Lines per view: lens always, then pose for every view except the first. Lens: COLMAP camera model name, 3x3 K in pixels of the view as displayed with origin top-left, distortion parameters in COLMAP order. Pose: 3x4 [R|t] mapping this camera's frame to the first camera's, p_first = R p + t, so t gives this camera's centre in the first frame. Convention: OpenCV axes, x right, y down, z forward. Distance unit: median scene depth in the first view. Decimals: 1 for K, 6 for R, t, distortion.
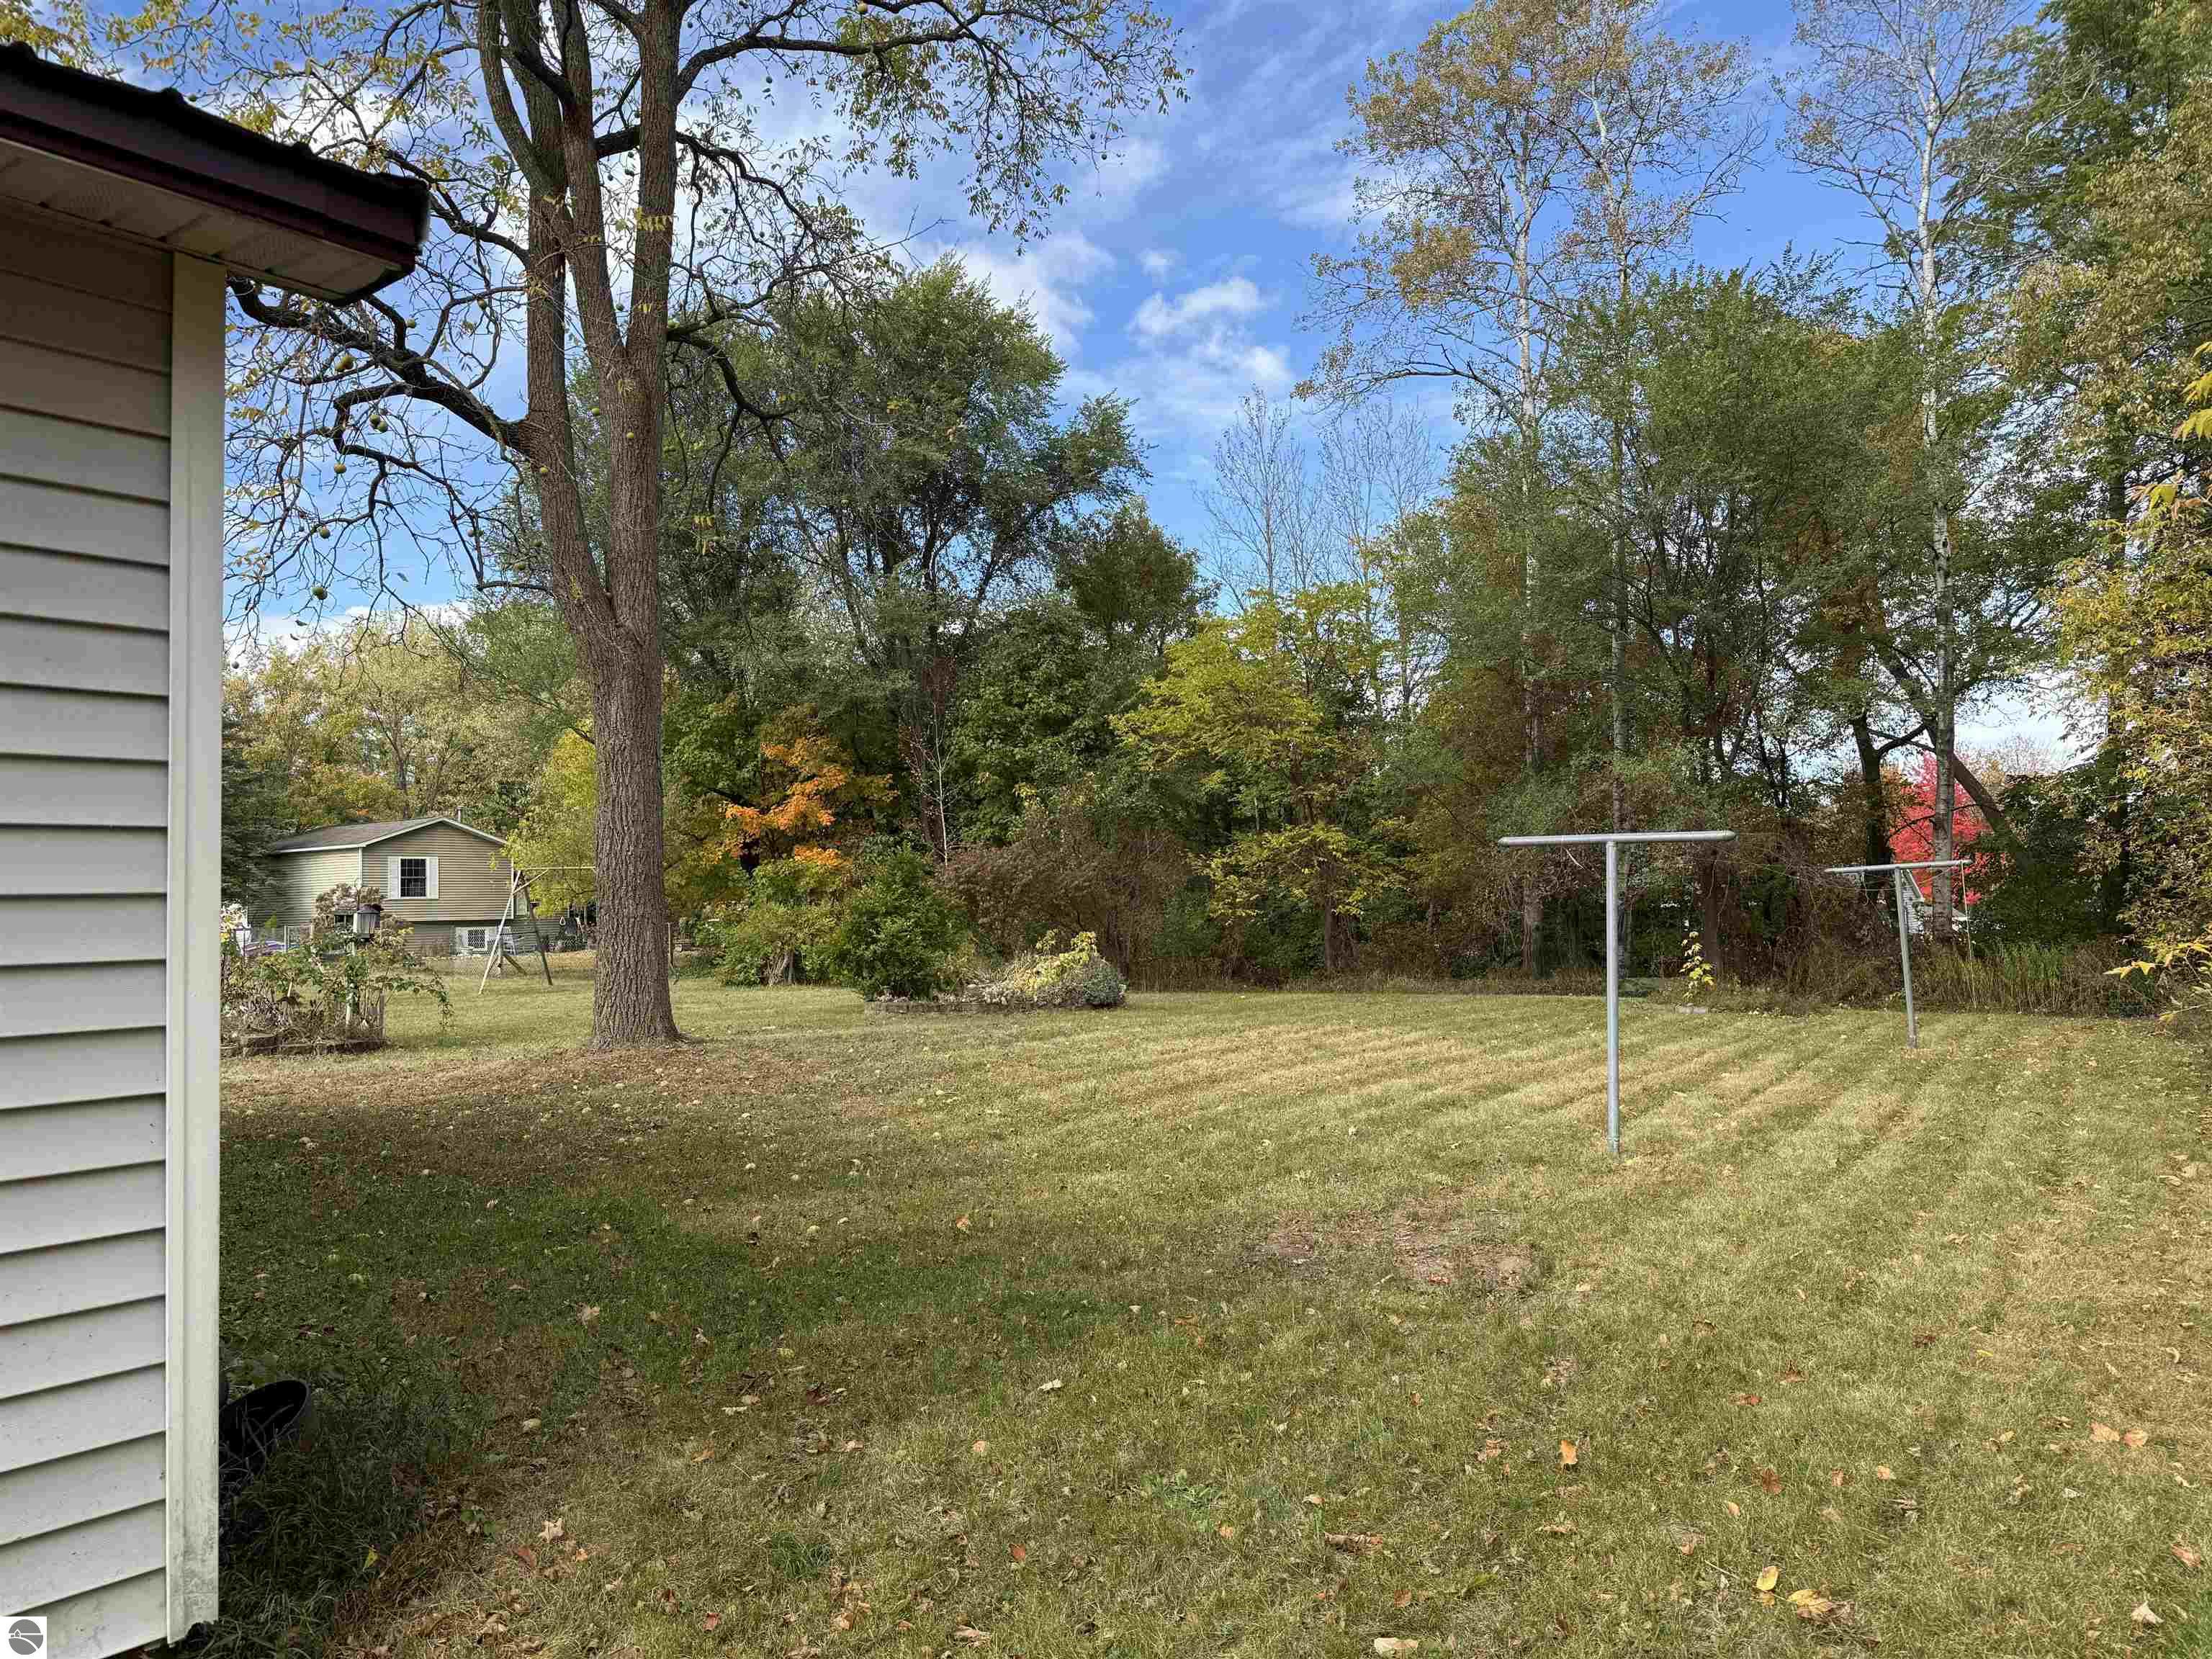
lens RADIAL K [[1536.3, 0, 1106.0], [0, 1536.3, 829.5], [0, 0, 1]] dist [0.124311, -0.118361]
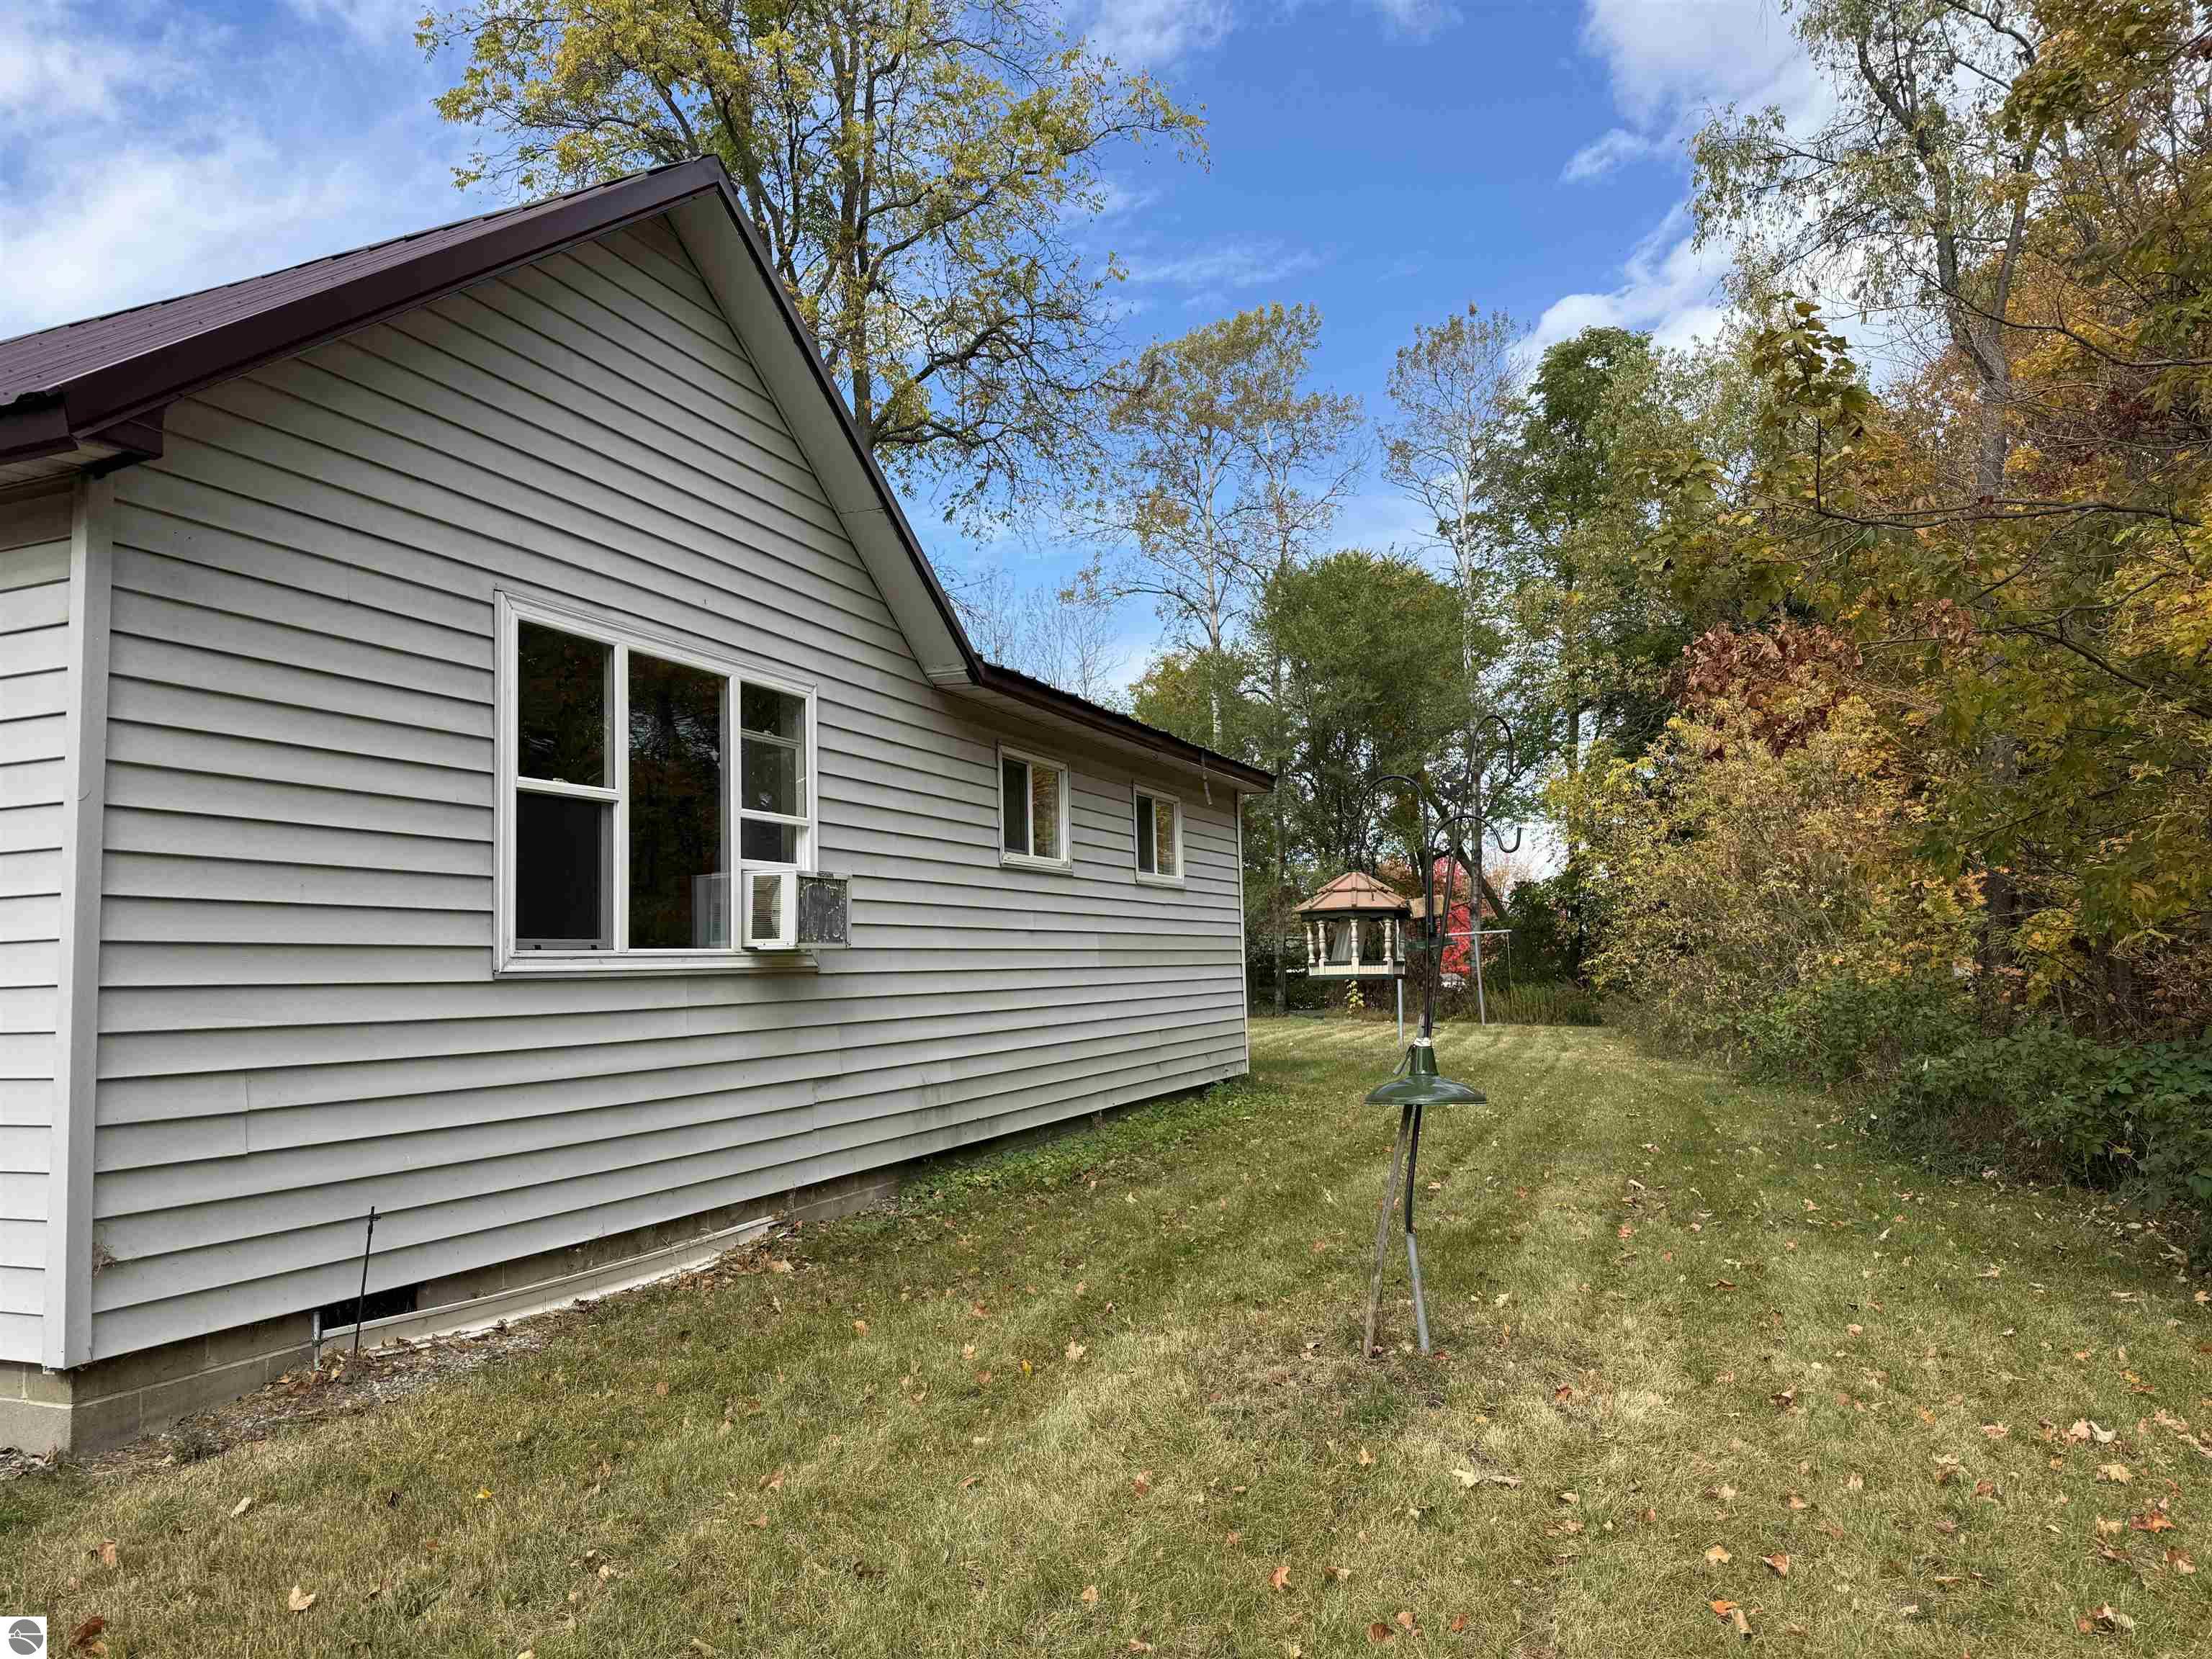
lens RADIAL K [[1536.3, 0, 1106.0], [0, 1536.3, 829.5], [0, 0, 1]] dist [0.124311, -0.118361]
pose [[0.957981, 0.018906, 0.286207, -0.303200], [-0.004638, 0.998716, -0.050448, -0.004764], [-0.286793, 0.047001, 0.956839, -0.427137]]
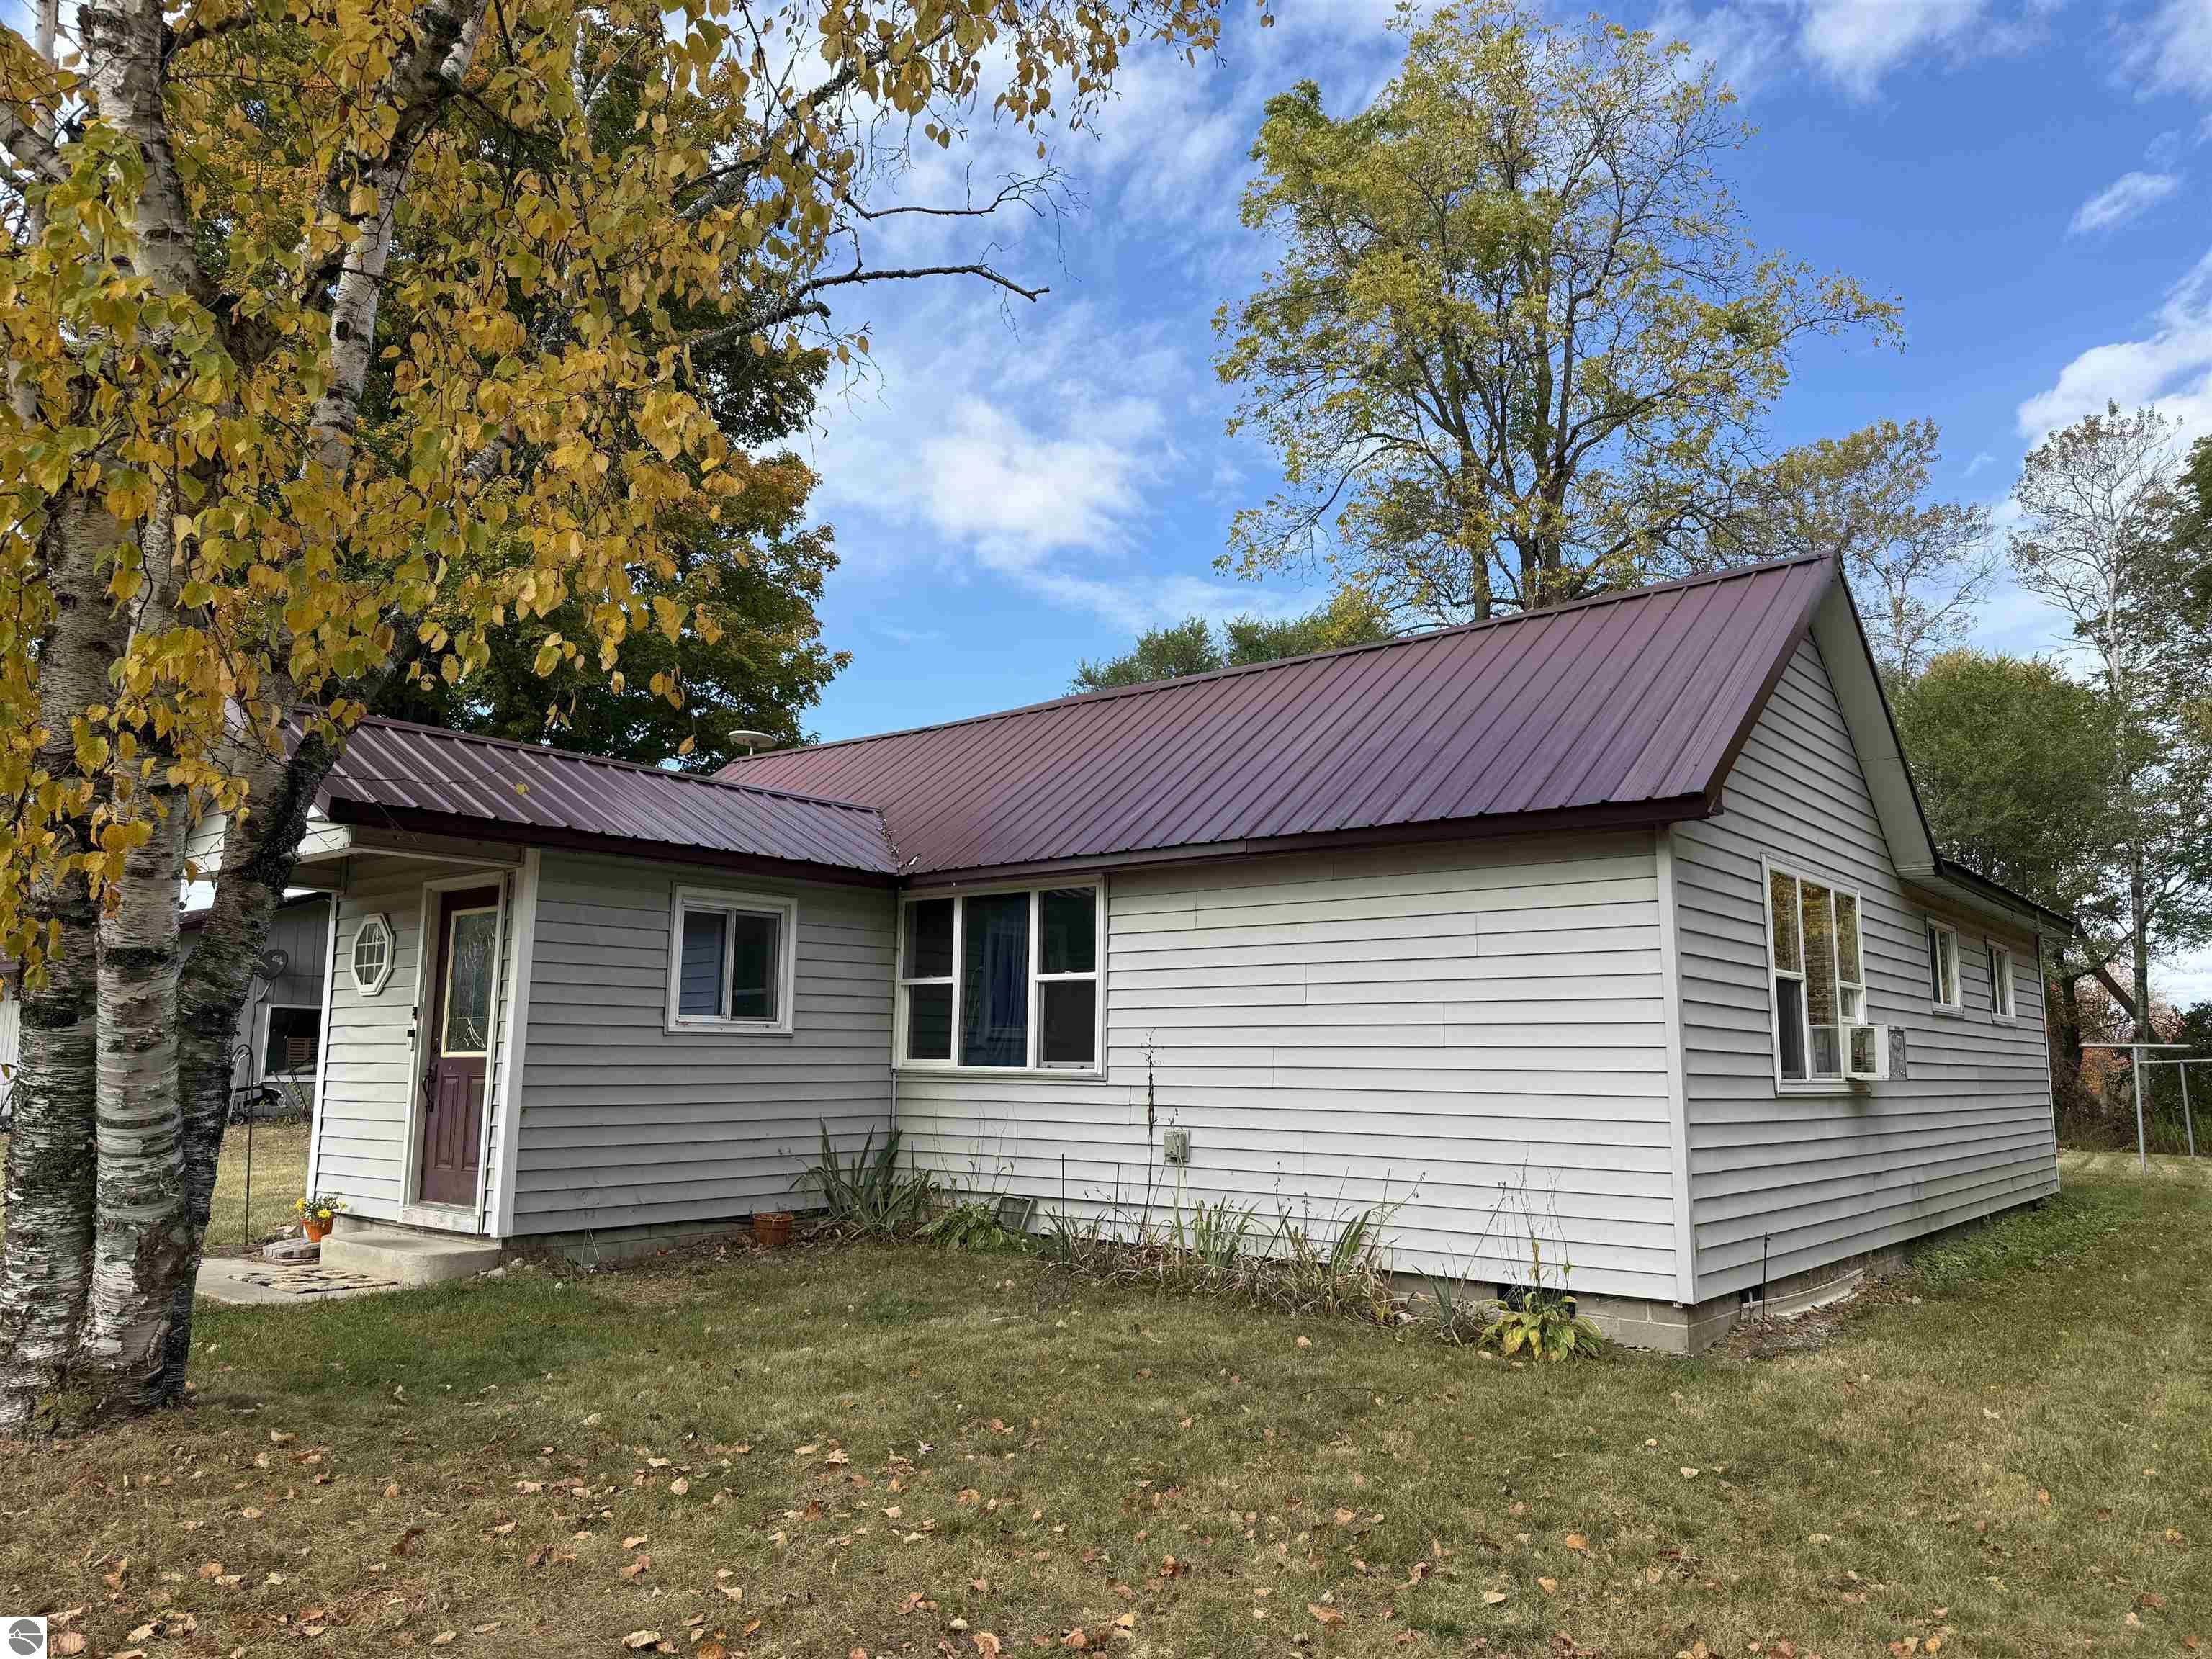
lens RADIAL K [[1536.3, 0, 1106.0], [0, 1536.3, 829.5], [0, 0, 1]] dist [0.124311, -0.118361]
pose [[0.999606, 0.027993, -0.002170, -0.542025], [-0.028069, 0.994450, -0.101395, -0.018274], [-0.000681, 0.101415, 0.994844, -0.597771]]
